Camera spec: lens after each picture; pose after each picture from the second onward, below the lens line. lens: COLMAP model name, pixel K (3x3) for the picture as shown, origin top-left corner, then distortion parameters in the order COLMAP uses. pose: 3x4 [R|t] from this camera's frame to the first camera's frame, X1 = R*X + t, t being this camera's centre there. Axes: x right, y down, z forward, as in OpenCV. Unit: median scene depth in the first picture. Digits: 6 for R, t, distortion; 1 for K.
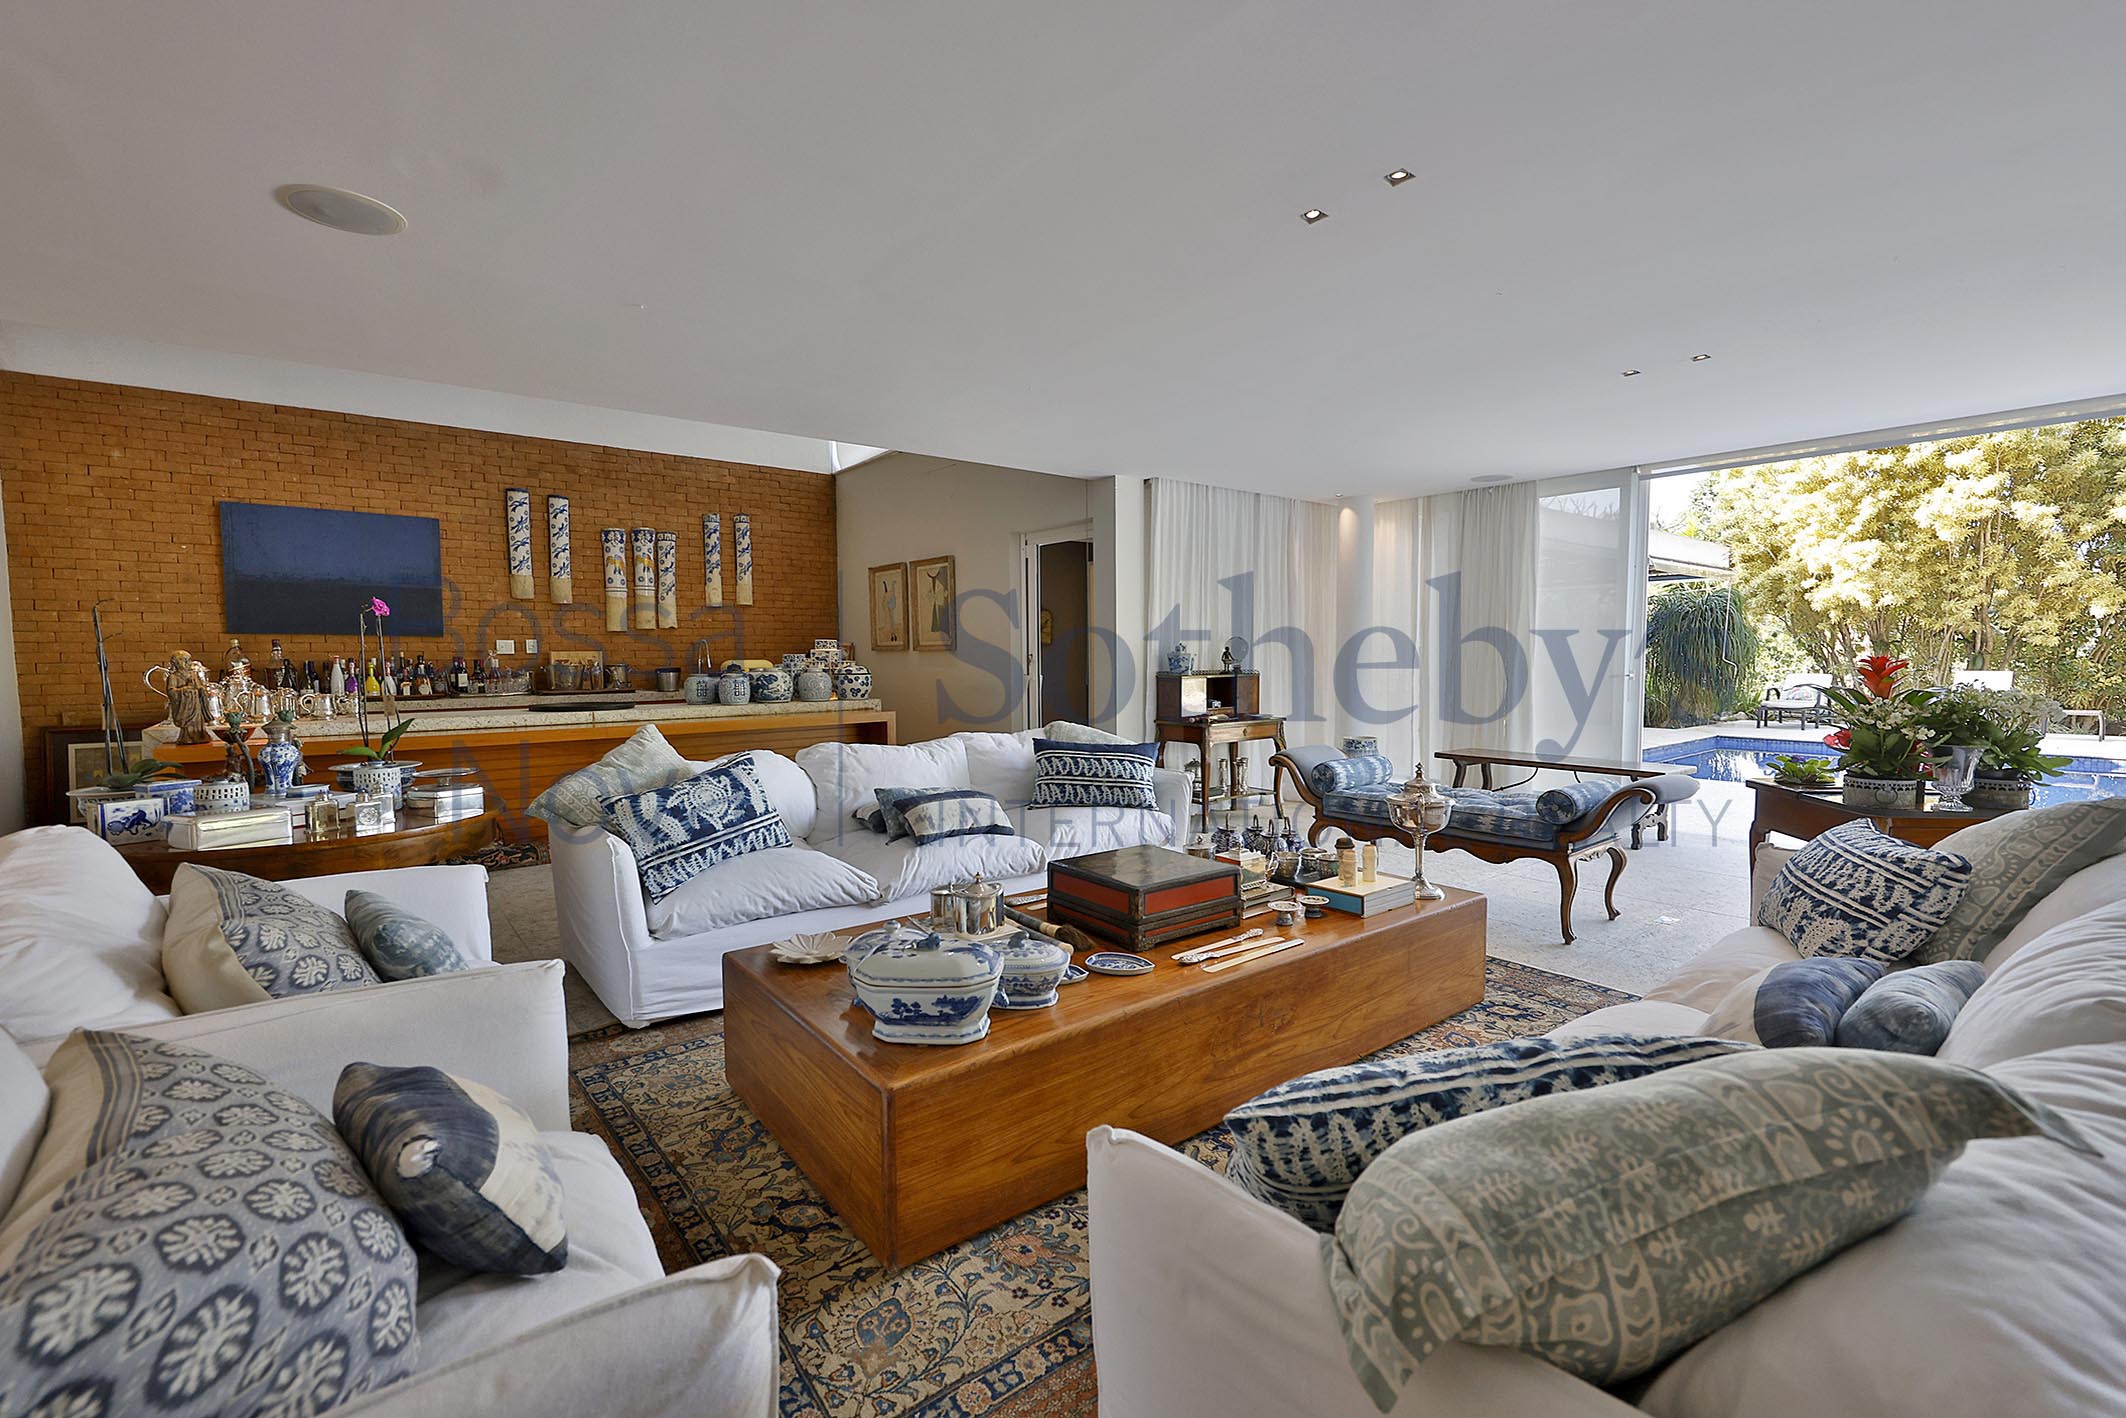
lens RADIAL K [[911.0, 0, 1057.0], [0, 911.0, 705.3], [0, 0, 1]] dist [0.001655, 0.001427]
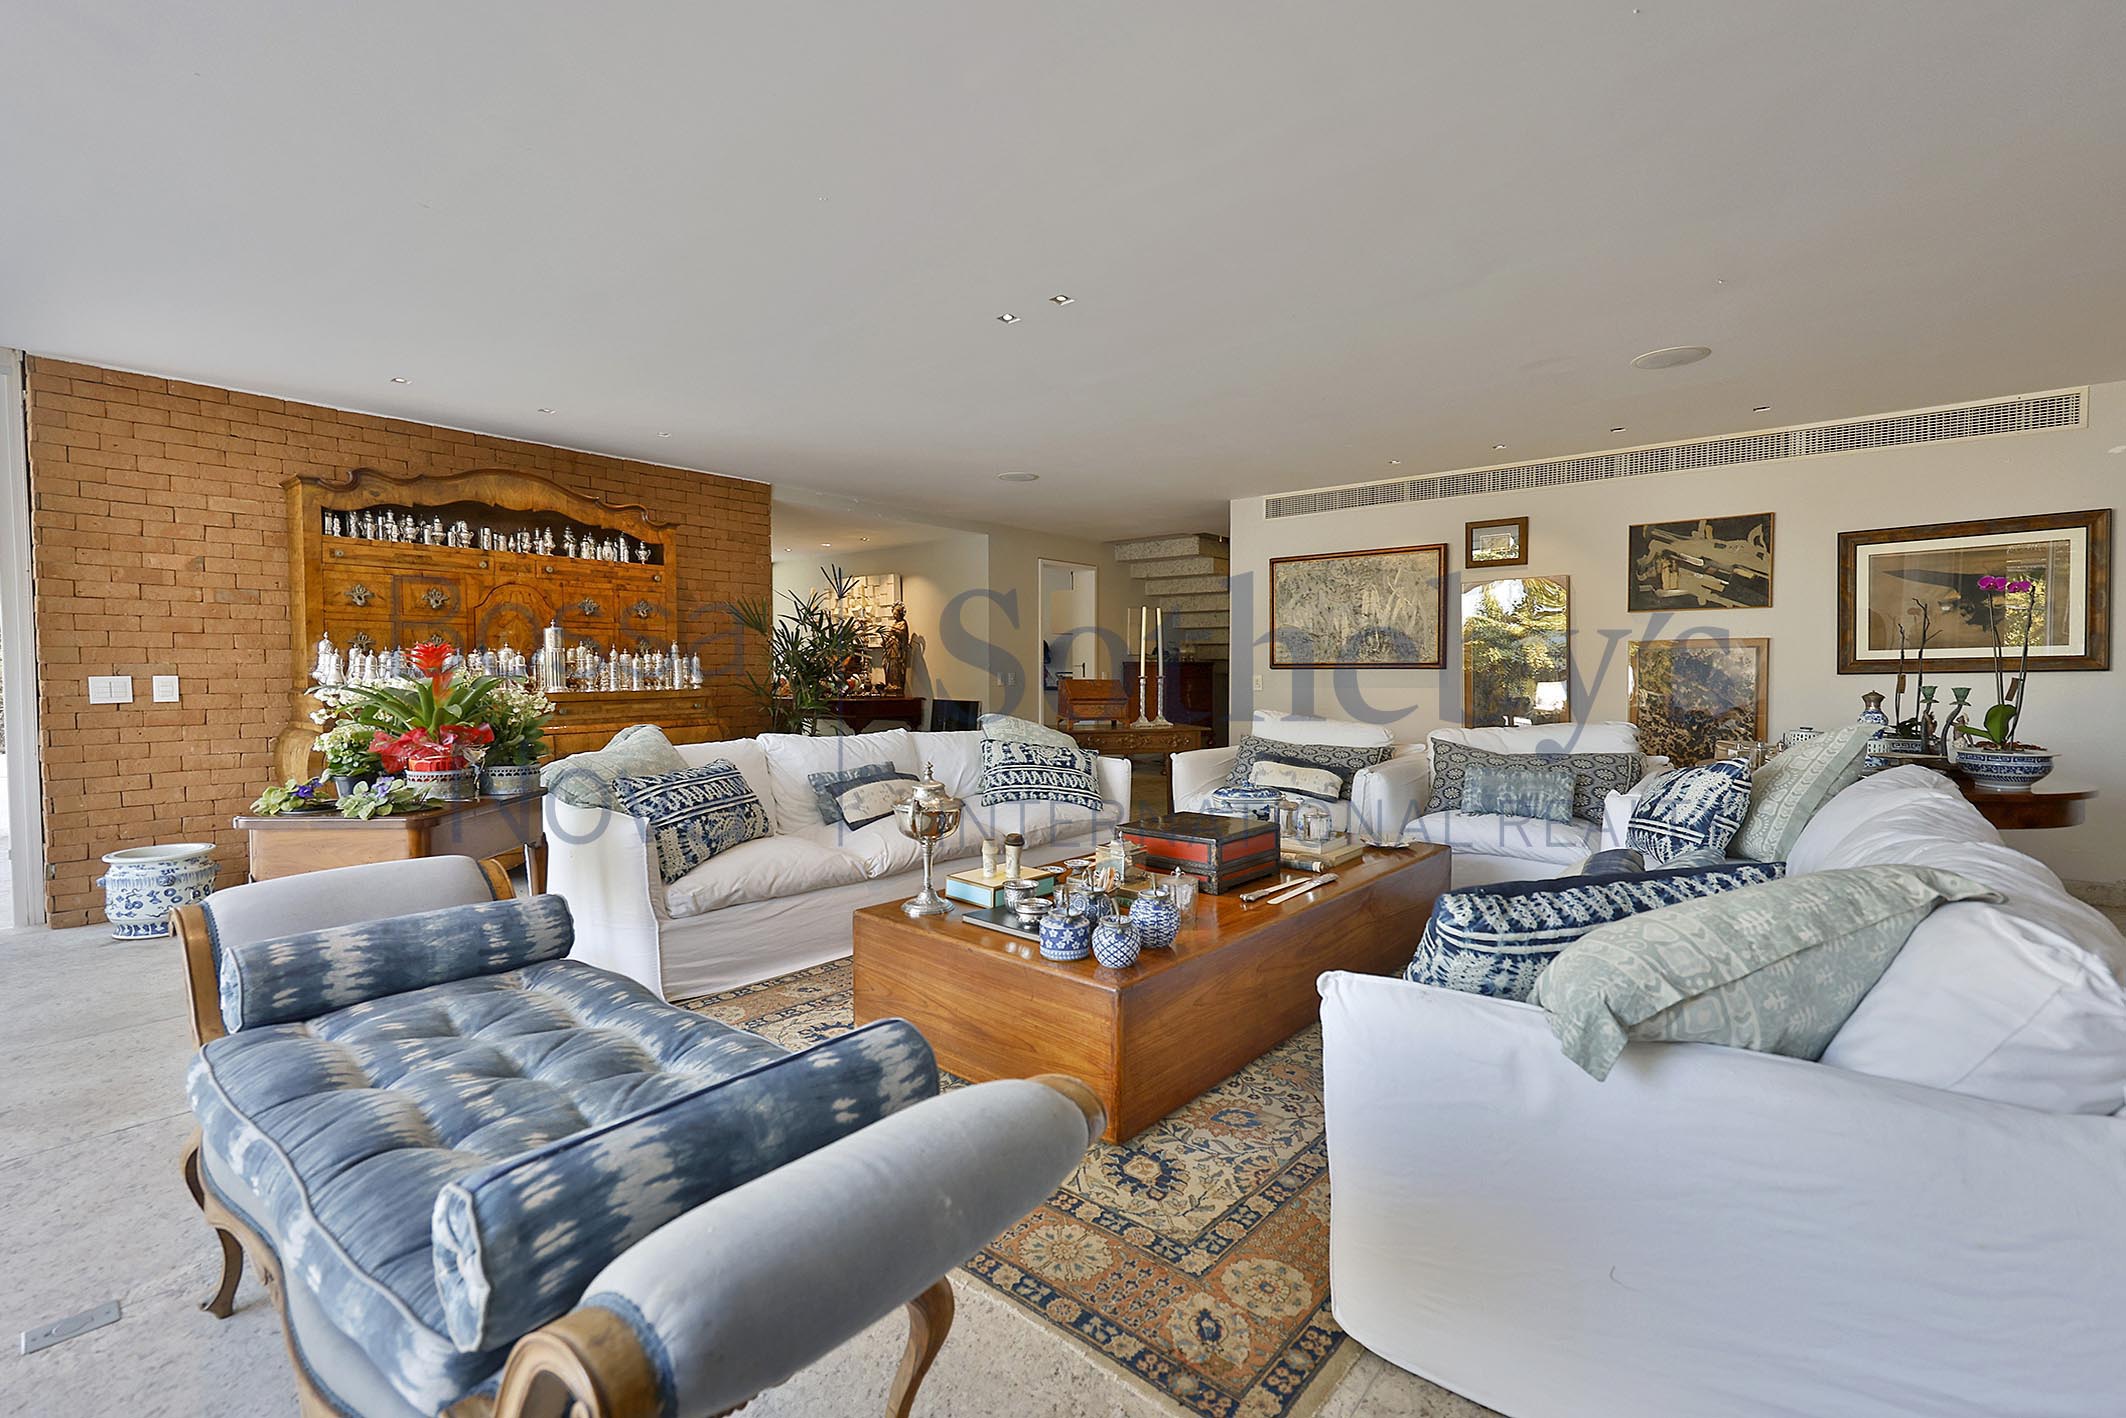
lens RADIAL K [[911.0, 0, 1057.9], [0, 911.0, 701.3], [0, 0, 1]] dist [0.001655, 0.001427]
pose [[-0.980117, 0.015414, -0.197822, 1.785282], [-0.003392, 0.995531, 0.094378, -0.317942], [0.198393, 0.093173, -0.975684, 7.520263]]
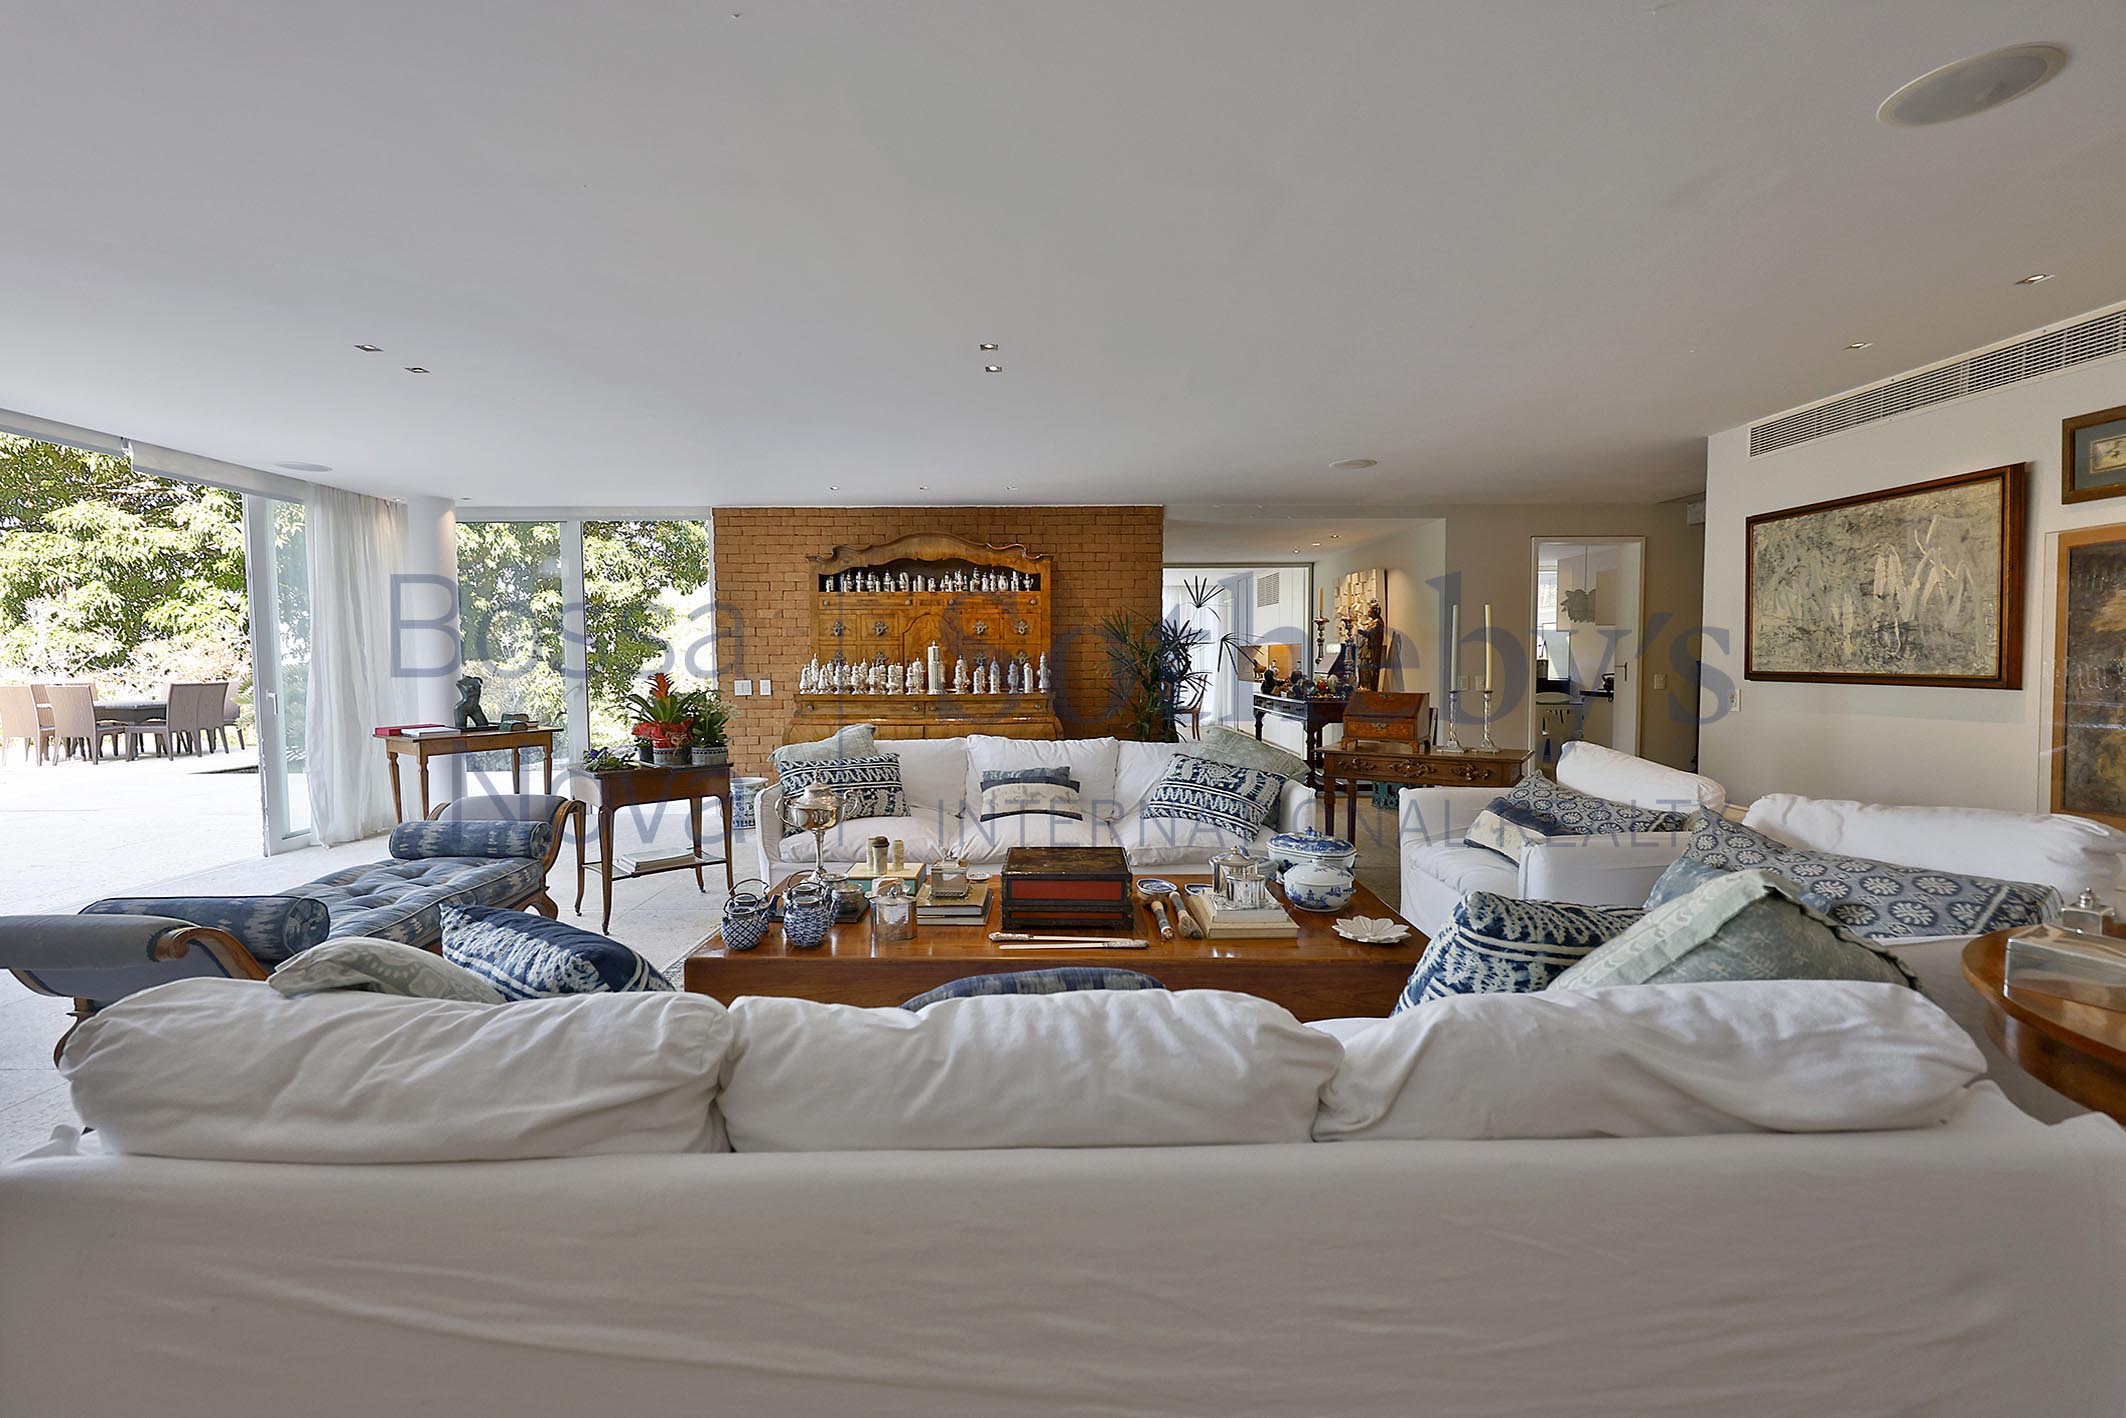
lens RADIAL K [[911.0, 0, 1059.4], [0, 911.0, 698.6], [0, 0, 1]] dist [0.001655, 0.001427]
pose [[-0.791481, -0.016698, 0.610966, -2.081995], [0.047908, 0.994856, 0.089253, -0.434734], [-0.609314, 0.099912, -0.786609, 6.725214]]
